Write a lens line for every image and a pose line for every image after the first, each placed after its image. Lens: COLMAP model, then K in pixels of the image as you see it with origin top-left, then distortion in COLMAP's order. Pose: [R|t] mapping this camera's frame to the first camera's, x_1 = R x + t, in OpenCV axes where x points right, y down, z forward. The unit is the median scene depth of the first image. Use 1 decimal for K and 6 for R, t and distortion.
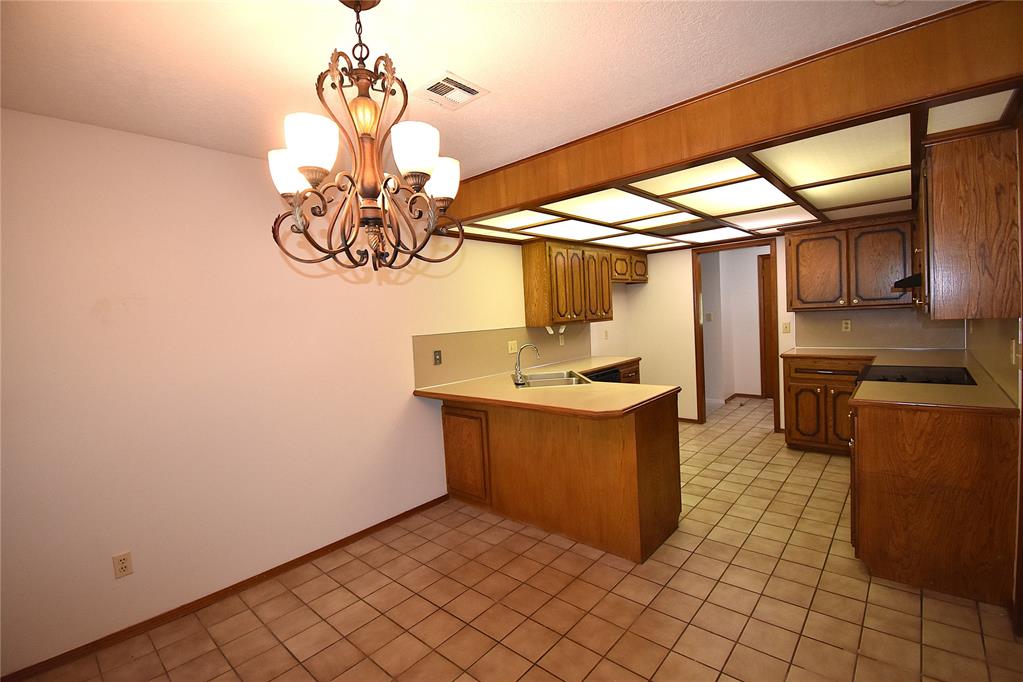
lens RADIAL K [[450.9, 0, 514.0], [0, 450.9, 337.8], [0, 0, 1]] dist [0.028338, -0.029045]
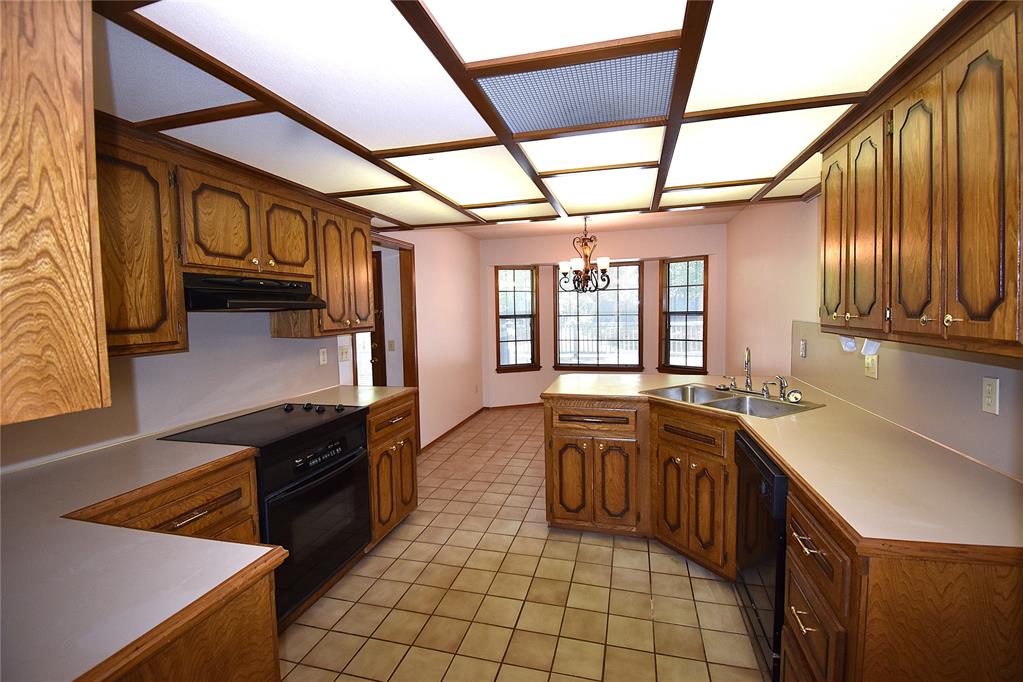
lens RADIAL K [[450.9, 0, 514.0], [0, 450.9, 337.8], [0, 0, 1]] dist [0.028338, -0.029045]
pose [[-0.890947, 0.101561, -0.442605, 0.824772], [0.046891, 0.990035, 0.132786, -0.139932], [0.451680, 0.097551, -0.886831, 1.799485]]
